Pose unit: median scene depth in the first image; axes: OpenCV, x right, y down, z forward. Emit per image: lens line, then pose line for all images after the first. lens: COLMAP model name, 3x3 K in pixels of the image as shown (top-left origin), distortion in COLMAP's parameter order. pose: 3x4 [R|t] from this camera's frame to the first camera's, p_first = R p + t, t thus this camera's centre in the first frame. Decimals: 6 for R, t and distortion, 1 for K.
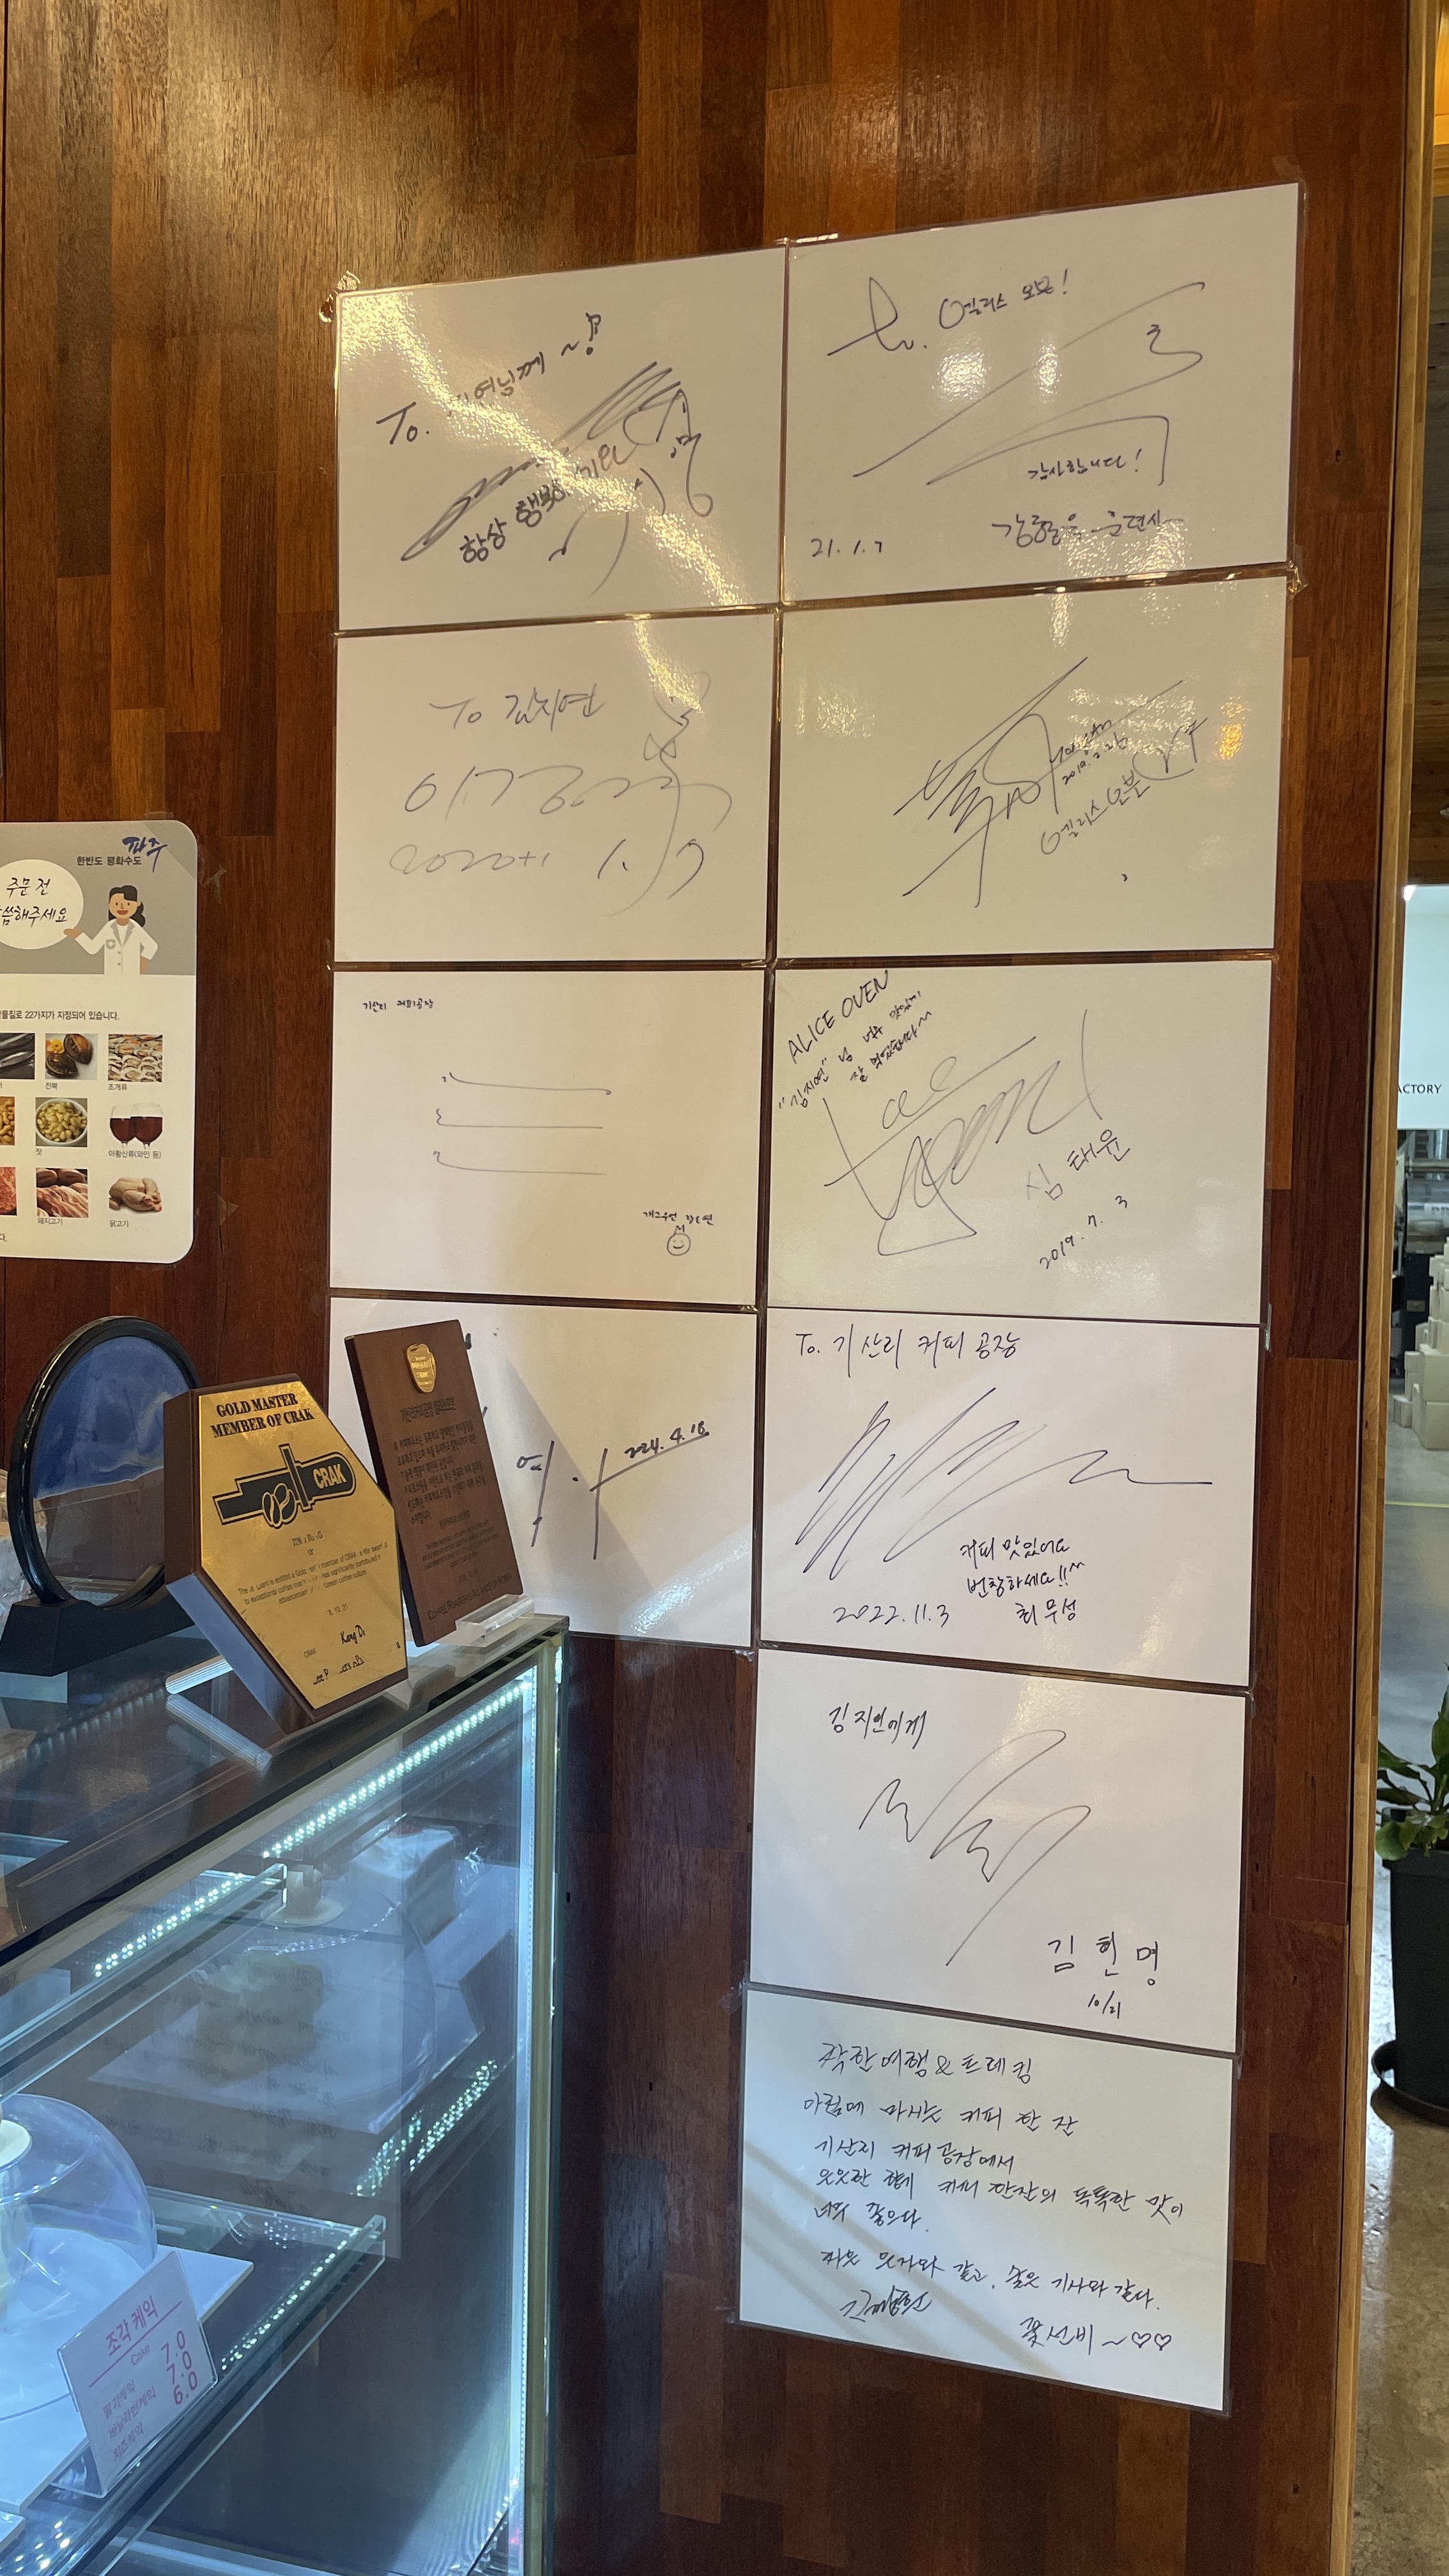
lens RADIAL K [[1976.6, 0, 722.6], [0, 1976.6, 1259.7], [0, 0, 1]] dist [0.079509, -0.112579]
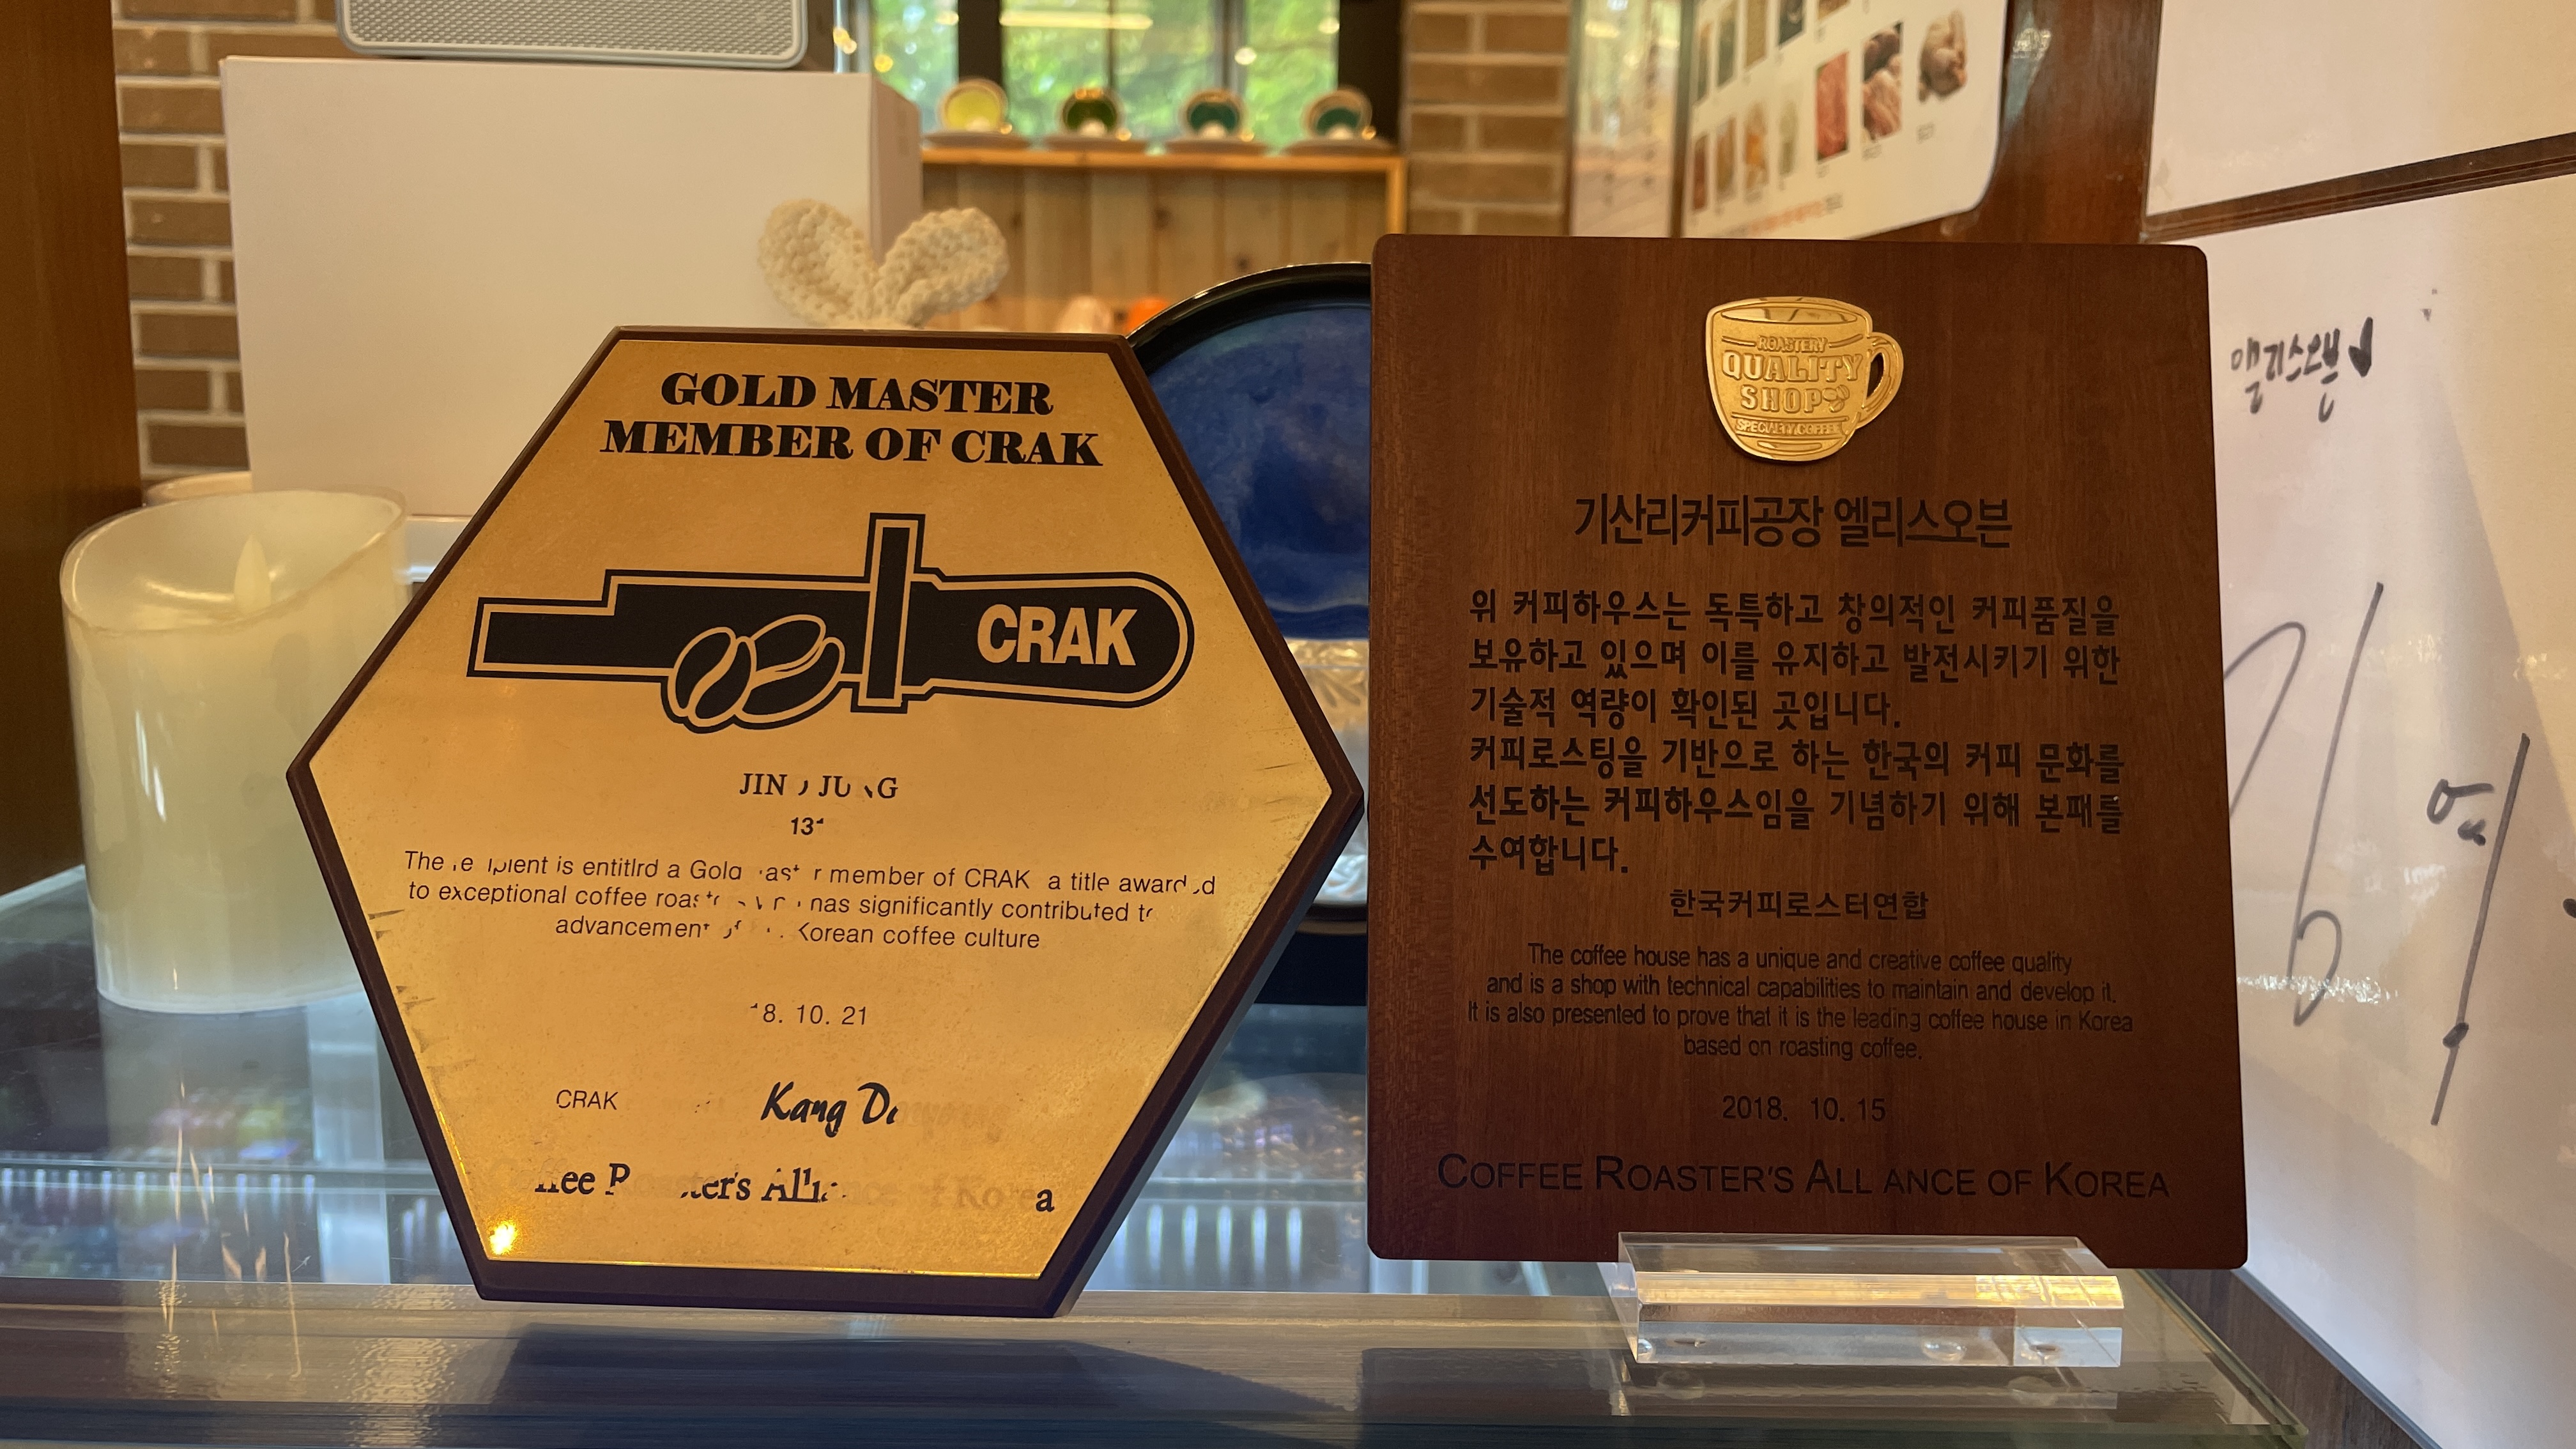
lens RADIAL K [[1976.6, 0, 1288.0], [0, 1976.6, 724.5], [0, 0, 1]] dist [0.079509, -0.112579]
pose [[0.290268, 0.144378, -0.945991, 0.129945], [-0.049588, 0.989494, 0.135802, 0.078464], [0.955660, 0.007491, 0.294378, 0.956652]]
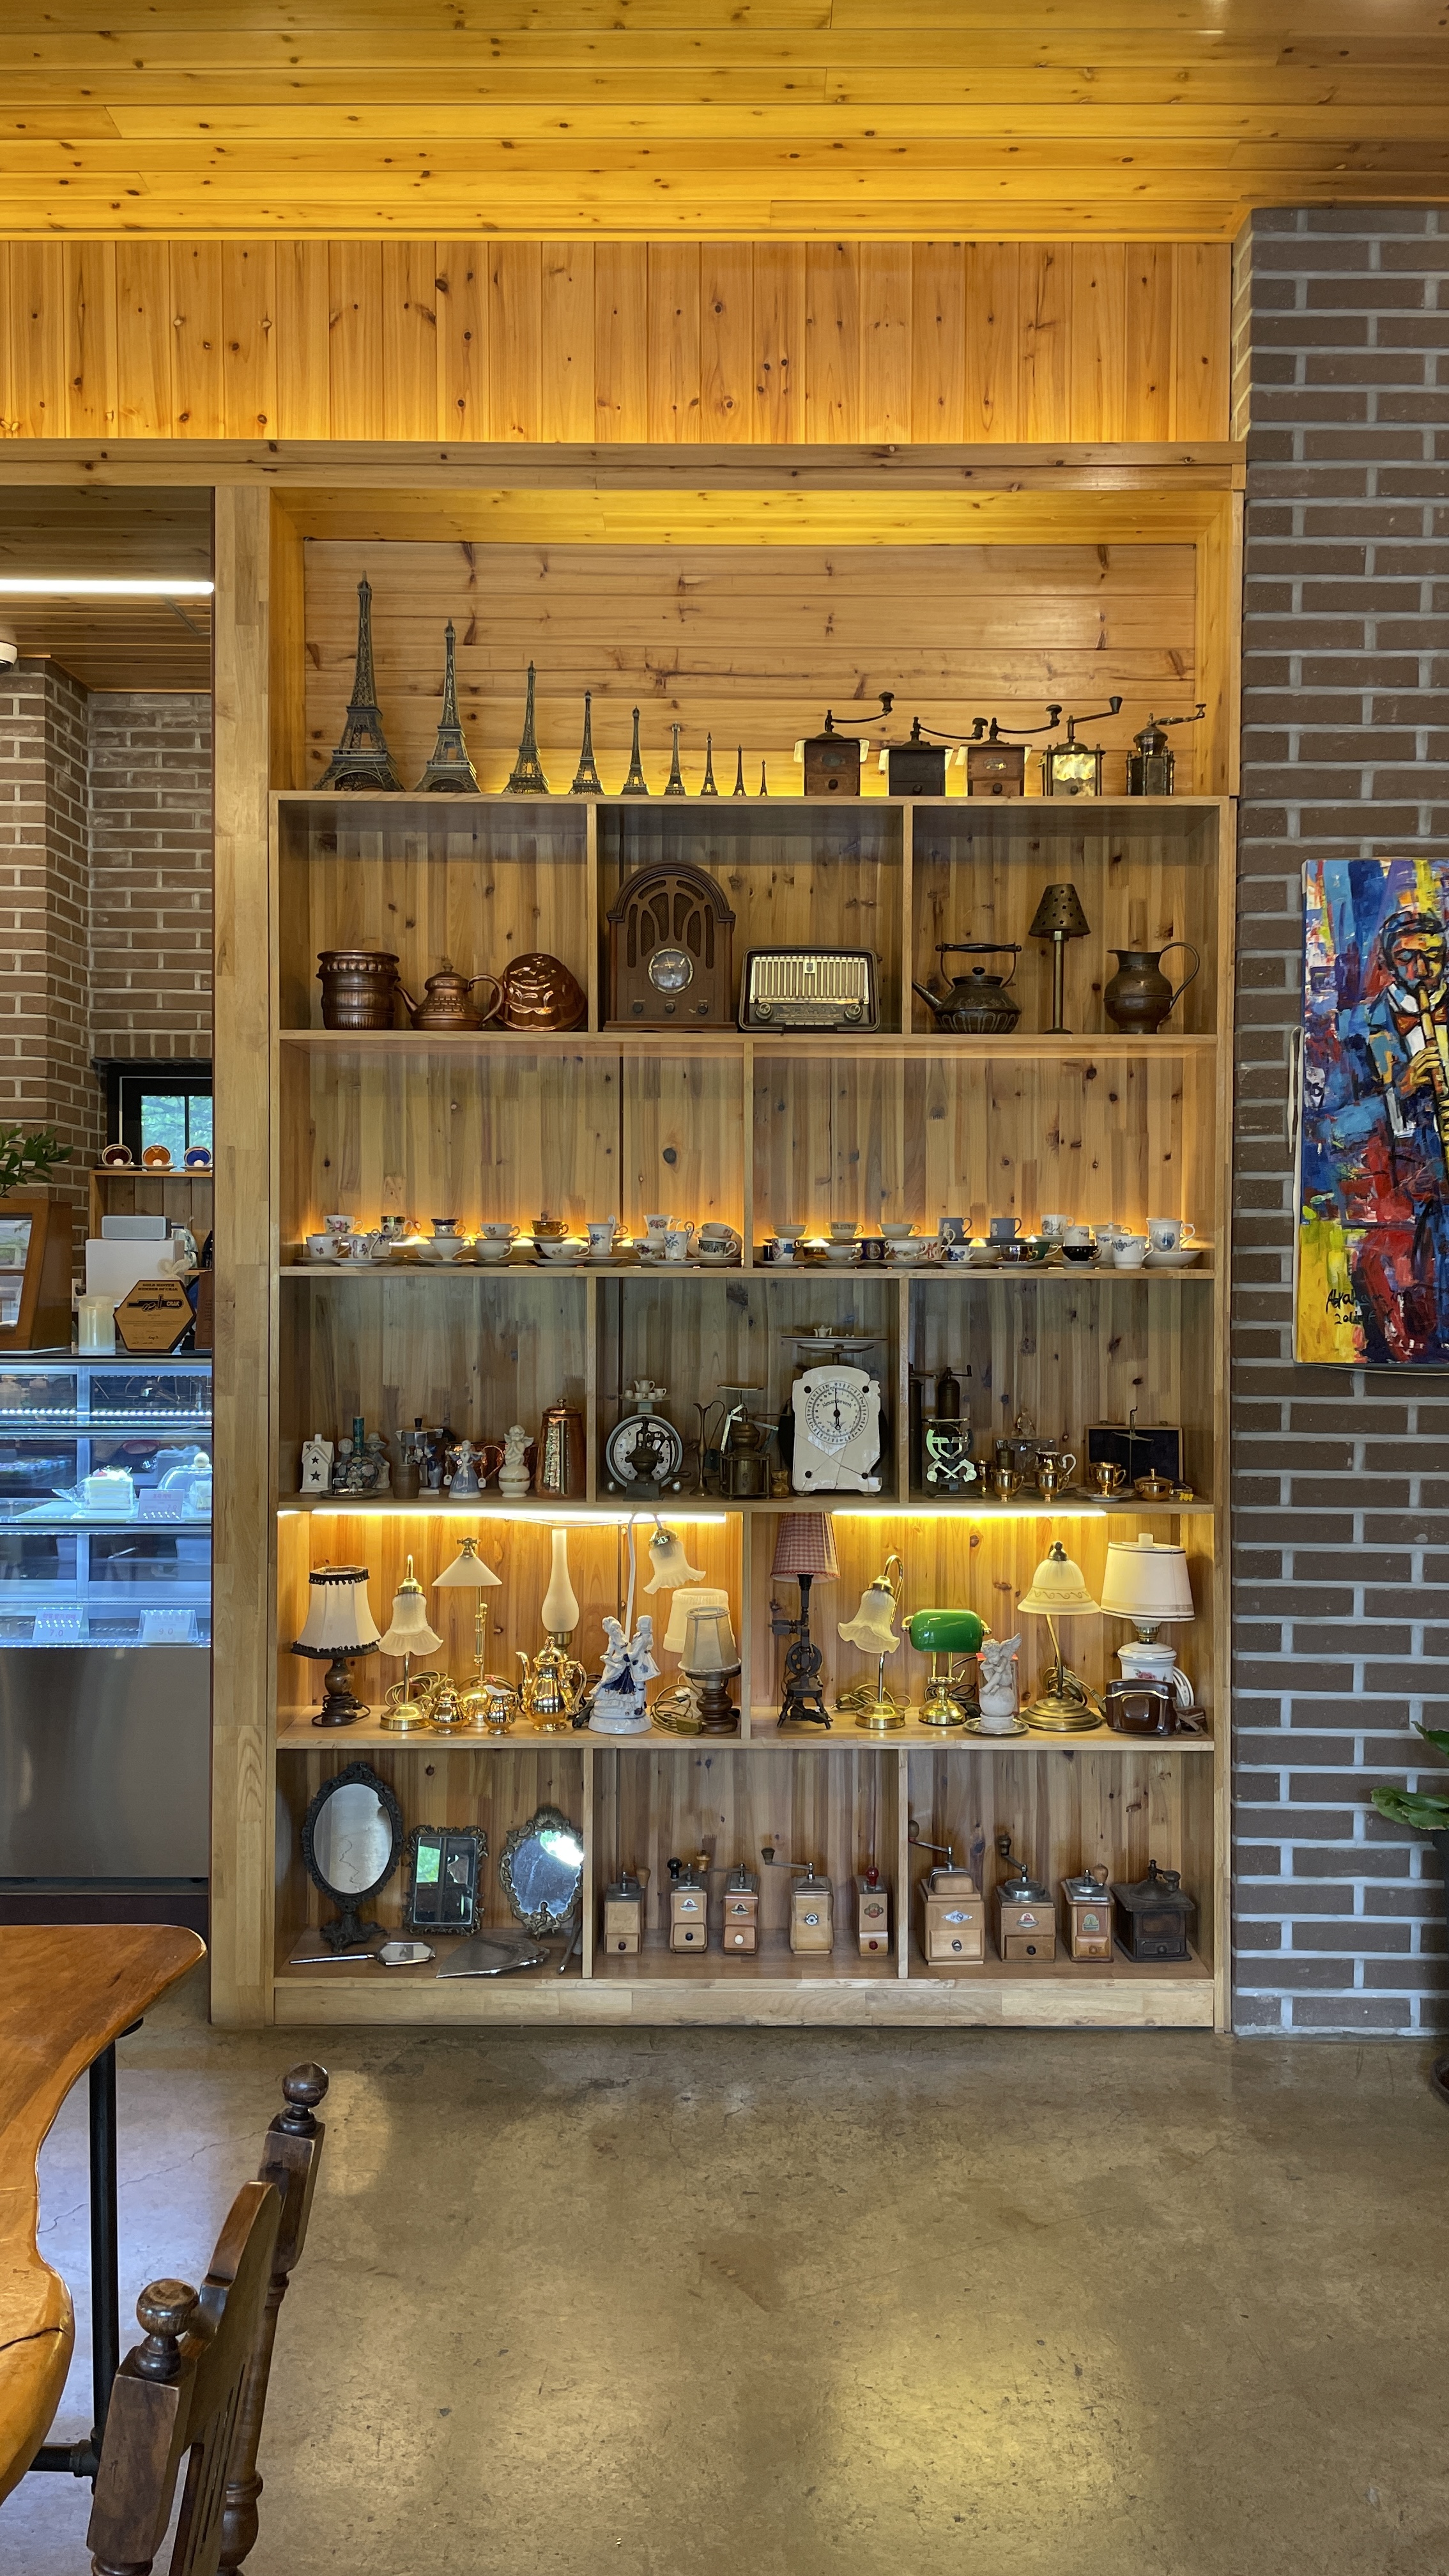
lens RADIAL K [[1976.6, 0, 722.6], [0, 1976.6, 1259.7], [0, 0, 1]] dist [0.079509, -0.112579]
pose [[0.270888, -0.007806, -0.962579, 4.256095], [-0.038879, 0.999062, -0.019043, 0.051348], [0.961826, 0.042582, 0.270330, 0.995100]]
